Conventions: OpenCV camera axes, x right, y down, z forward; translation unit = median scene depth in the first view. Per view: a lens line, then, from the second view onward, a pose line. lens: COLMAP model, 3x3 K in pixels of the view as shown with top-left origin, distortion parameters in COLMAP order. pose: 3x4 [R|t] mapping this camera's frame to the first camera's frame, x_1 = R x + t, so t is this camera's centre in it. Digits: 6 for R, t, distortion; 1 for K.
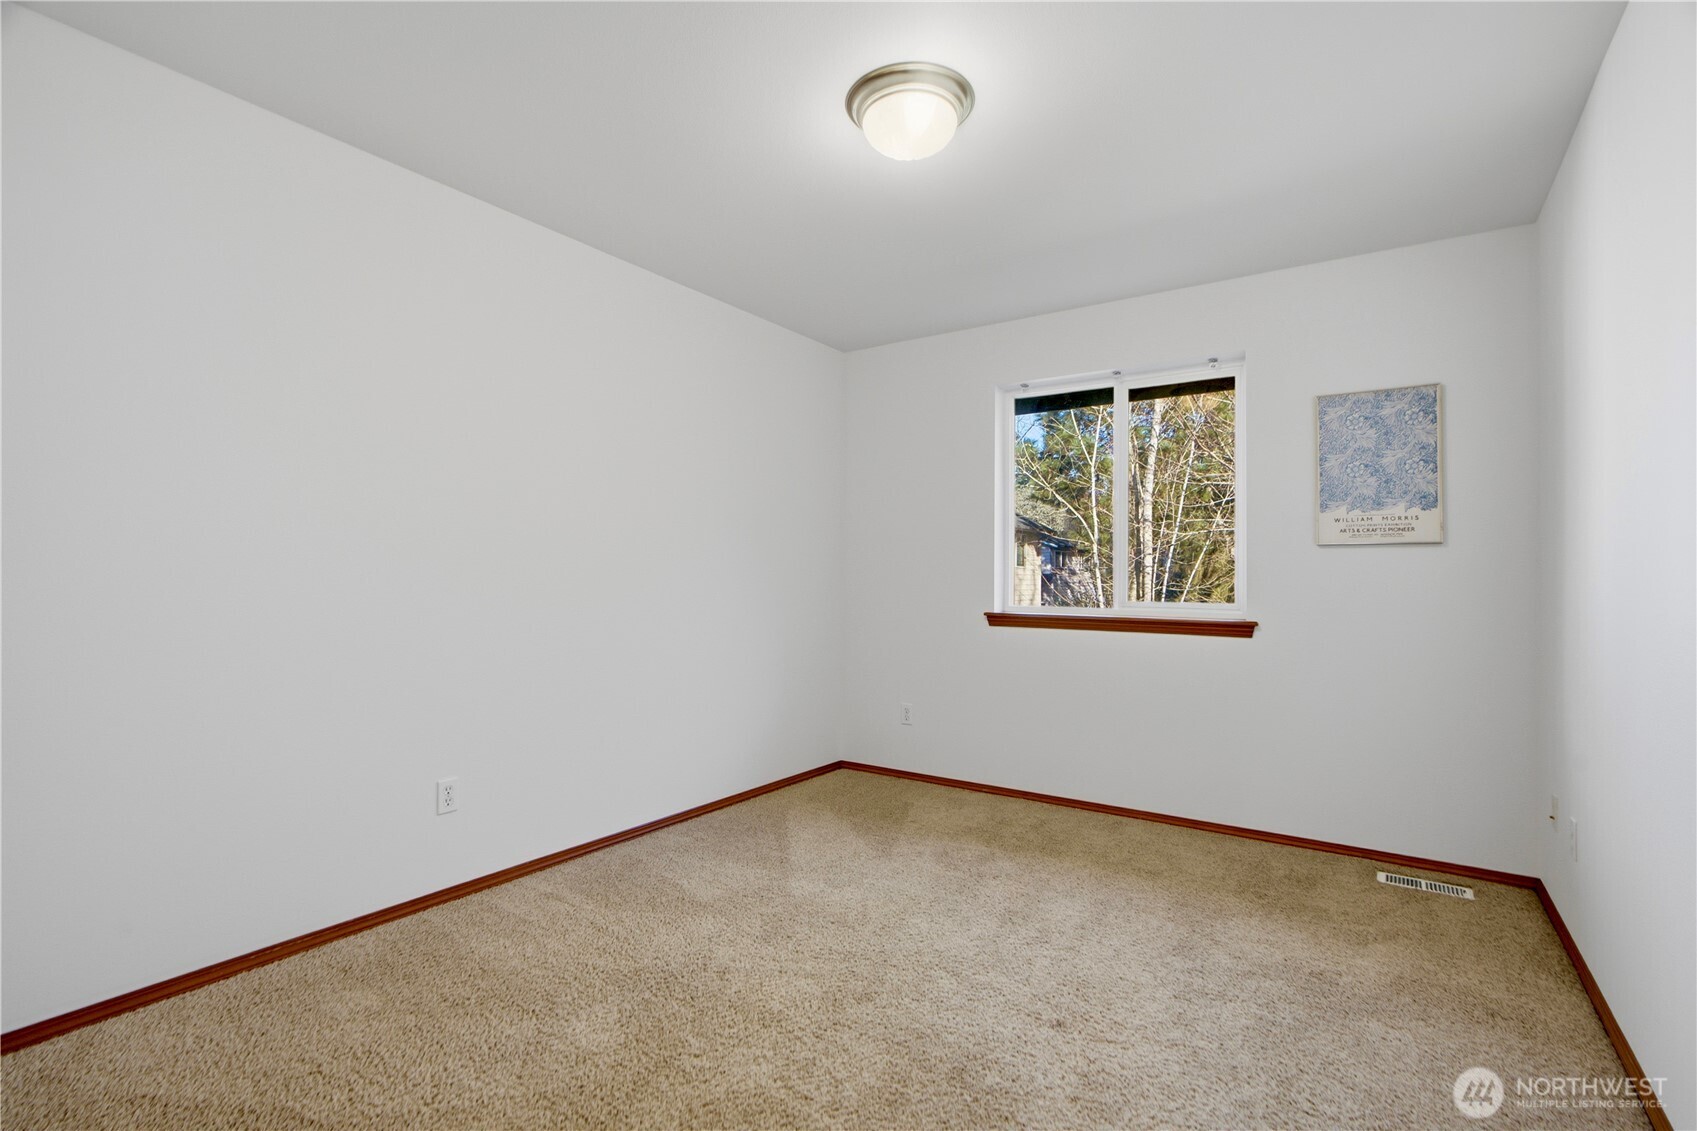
lens RADIAL K [[778.0, 0, 845.2], [0, 778.0, 565.0], [0, 0, 1]] dist [0.005645, 0.000647]
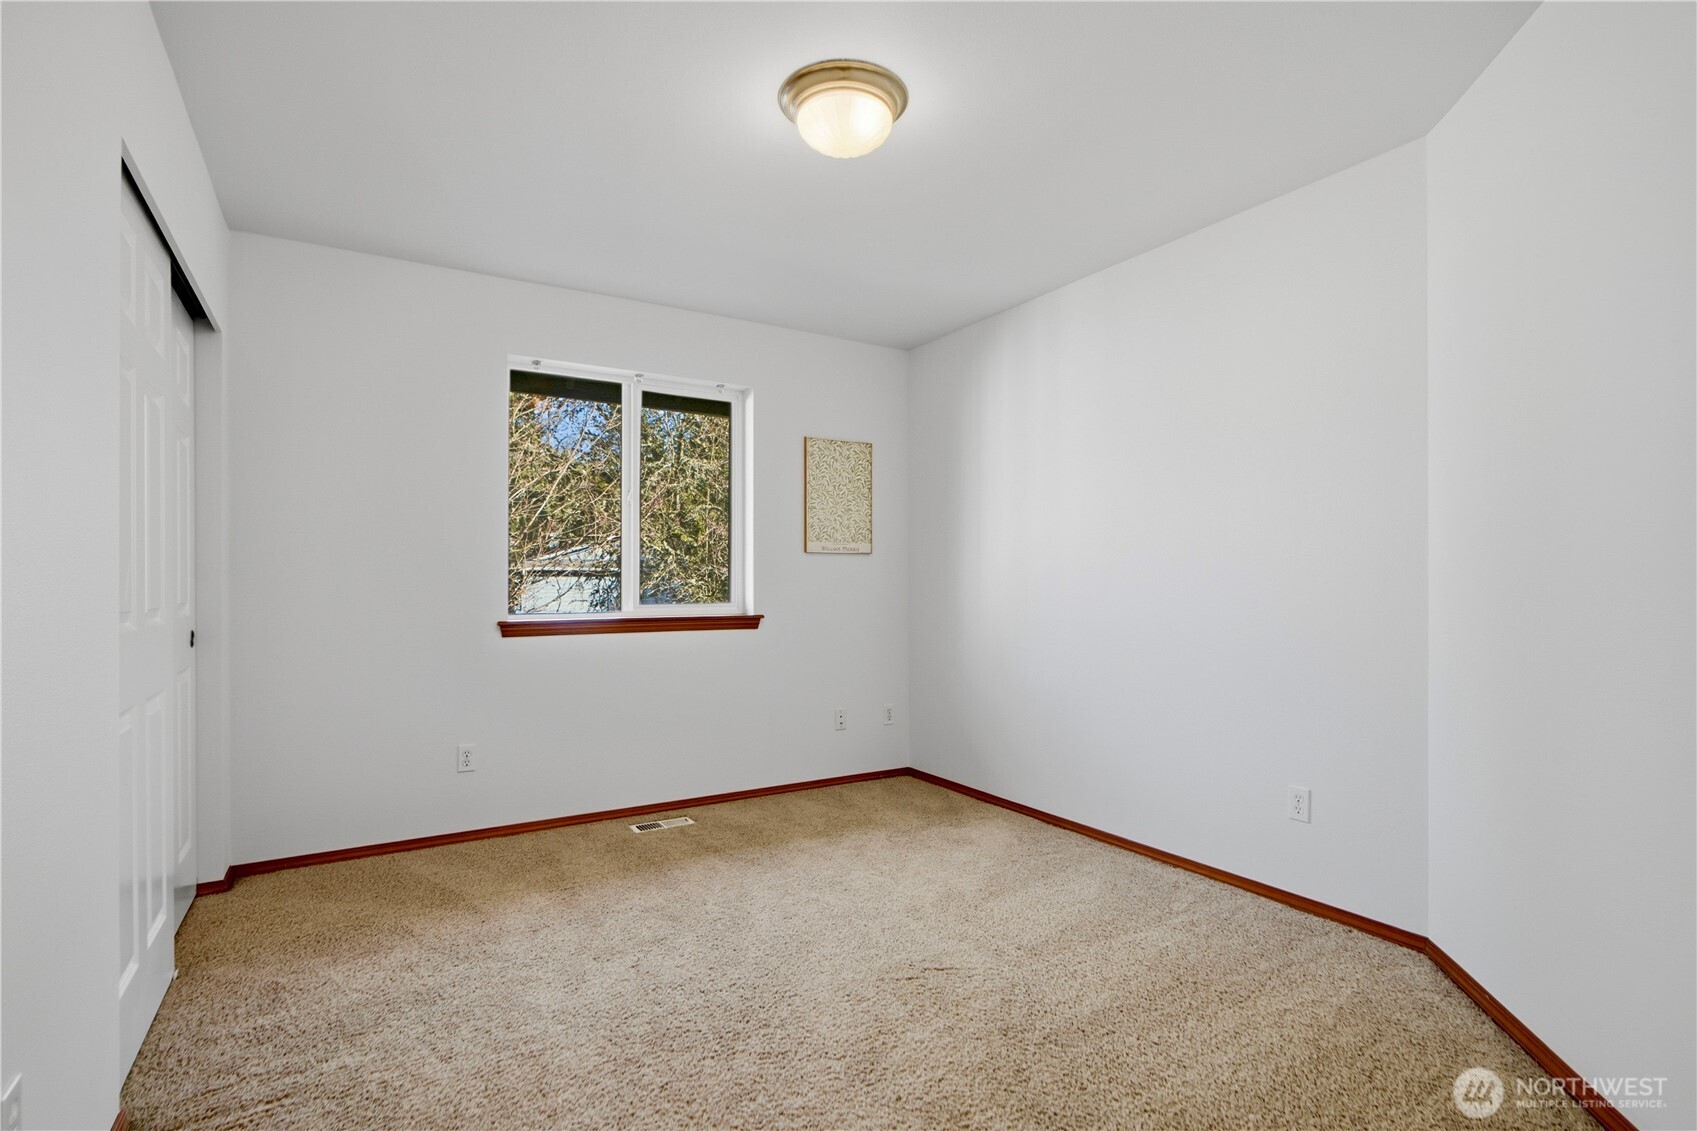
lens RADIAL K [[810.7, 0, 843.4], [0, 810.7, 567.9], [0, 0, 1]] dist [0.000088, -0.000966]
pose [[0.413868, 0.004787, 0.910324, -0.530099], [-0.009435, 0.999955, -0.000969, 0.000717], [-0.910288, -0.008188, 0.413894, 0.352154]]
